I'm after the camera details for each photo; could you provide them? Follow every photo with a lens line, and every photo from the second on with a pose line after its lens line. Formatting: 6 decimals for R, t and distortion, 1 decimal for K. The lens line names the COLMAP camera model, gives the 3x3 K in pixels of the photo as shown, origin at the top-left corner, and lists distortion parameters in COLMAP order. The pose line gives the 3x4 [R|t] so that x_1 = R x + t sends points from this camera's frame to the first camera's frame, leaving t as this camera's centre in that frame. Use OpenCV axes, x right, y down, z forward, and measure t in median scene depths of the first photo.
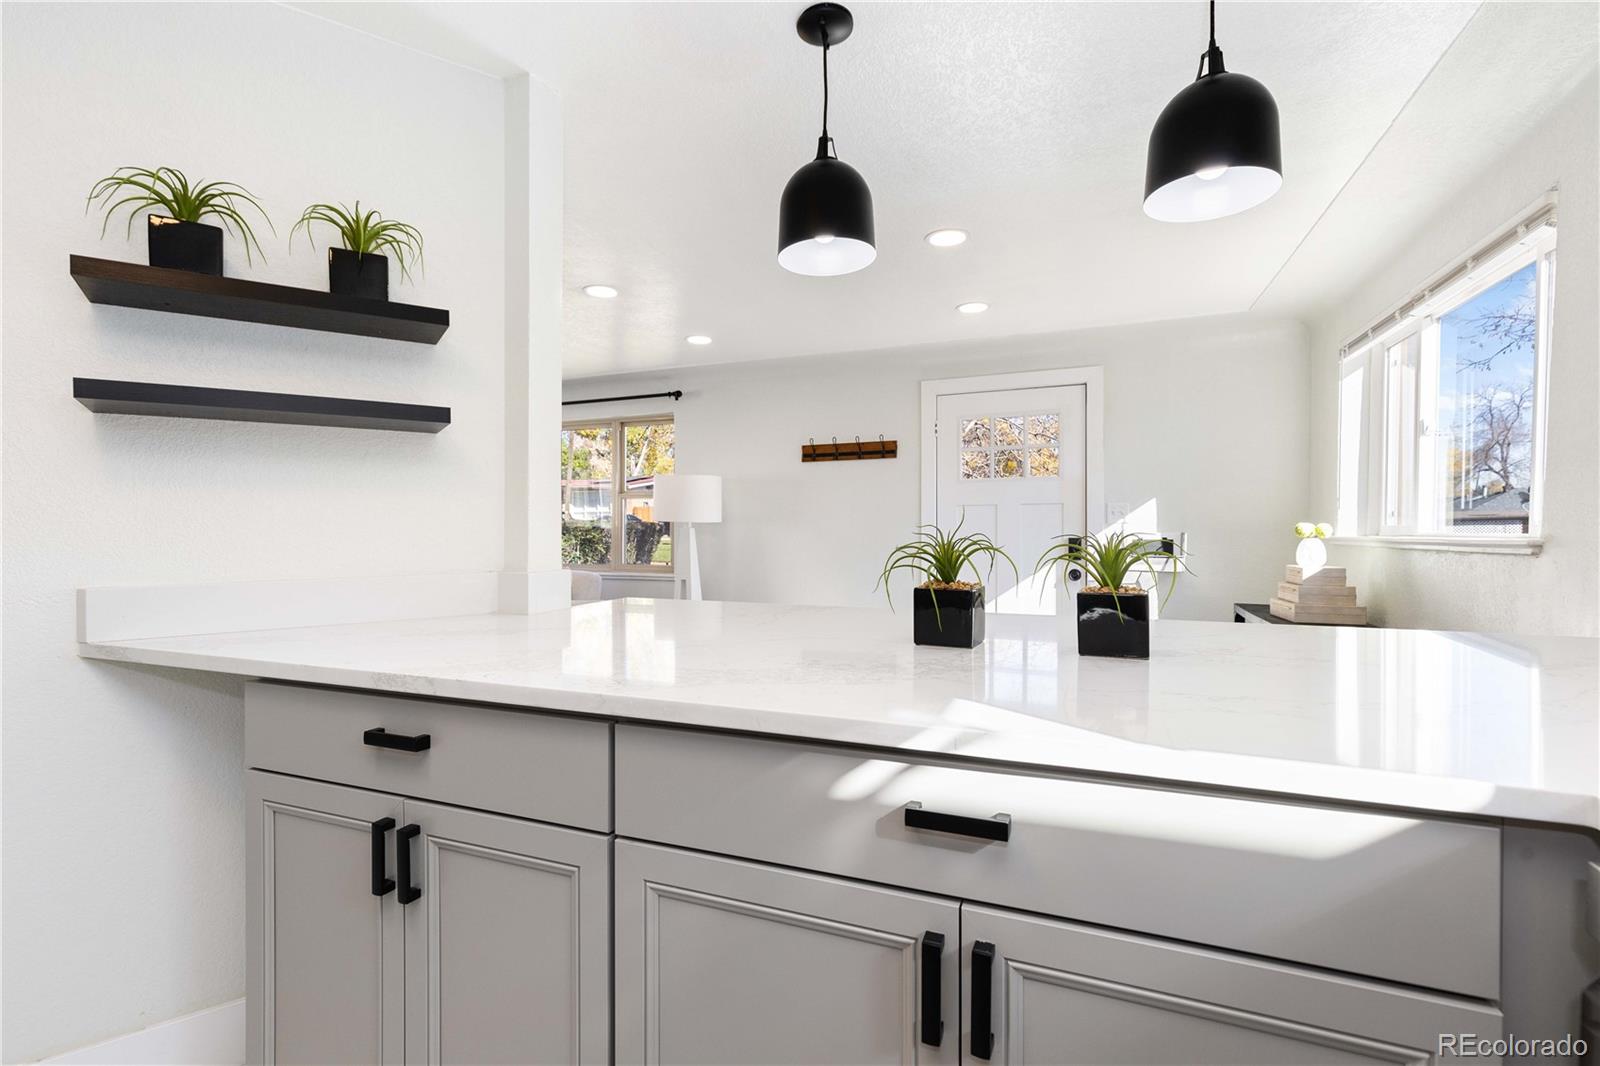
lens RADIAL K [[733.5, 0, 792.1], [0, 733.5, 530.8], [0, 0, 1]] dist [0.010687, -0.000229]
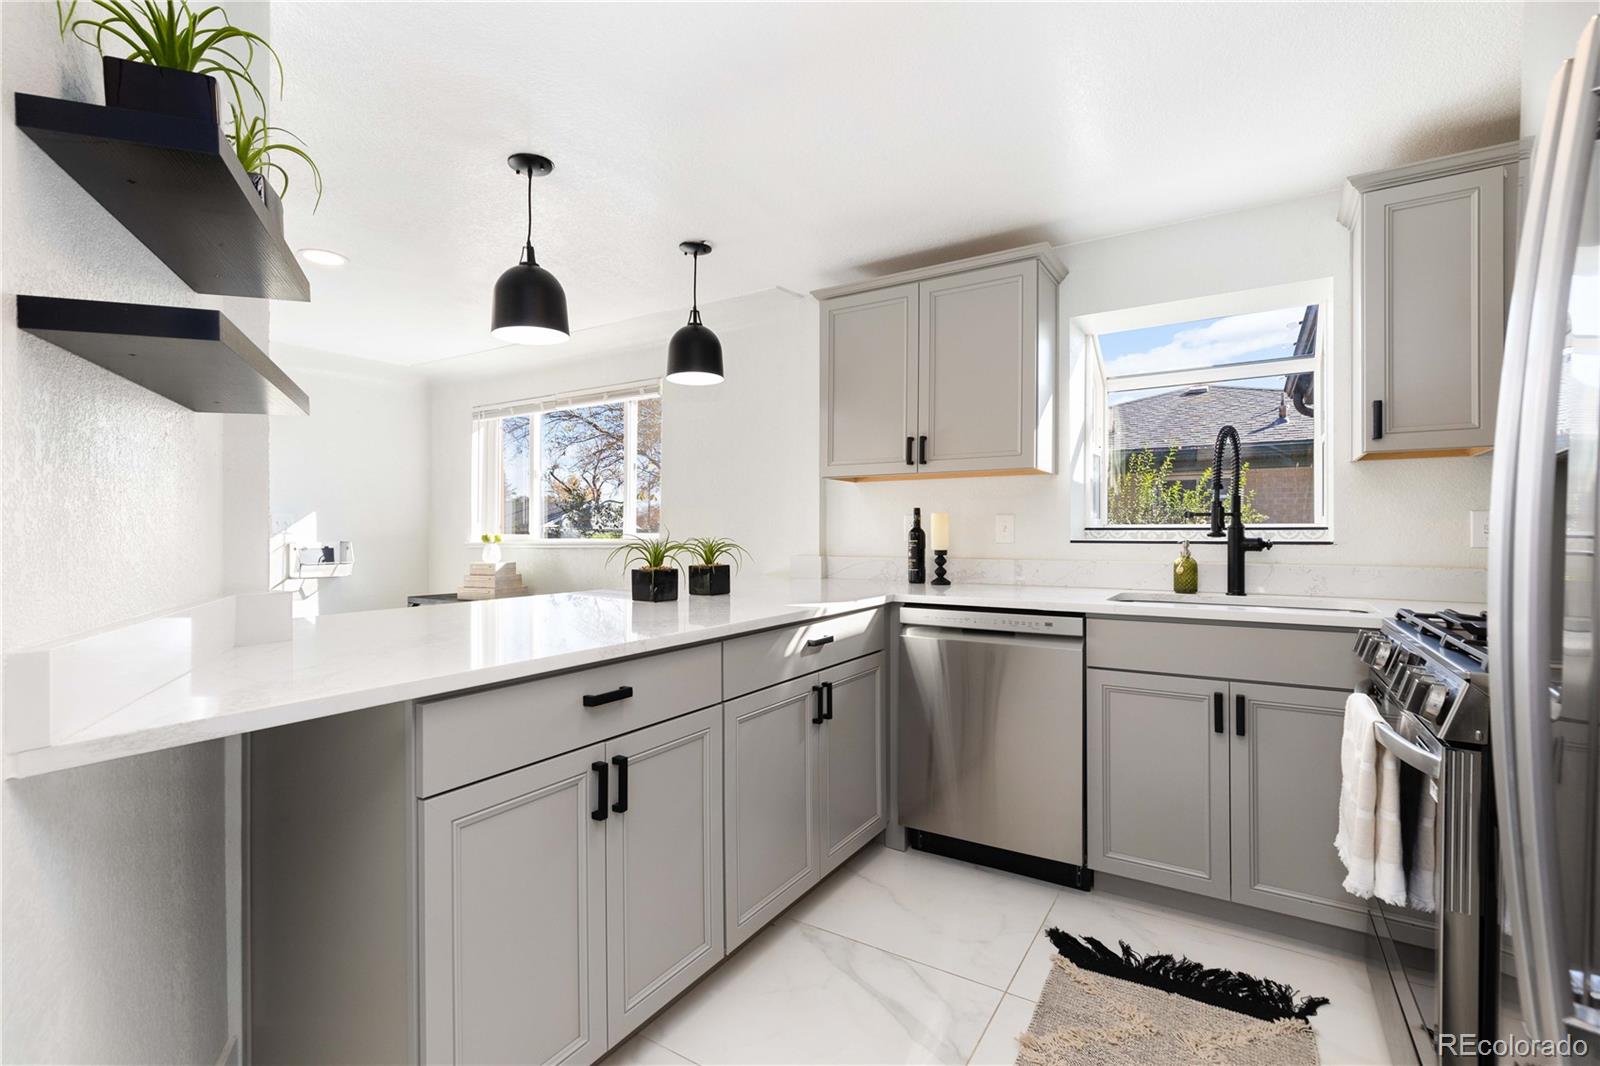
lens RADIAL K [[733.5, 0, 788.1], [0, 733.5, 533.9], [0, 0, 1]] dist [0.010687, -0.000229]
pose [[0.177472, -0.000600, 0.984126, -1.714692], [0.010732, 0.999942, -0.001326, -0.000885], [-0.984067, 0.010797, 0.177468, 0.435190]]
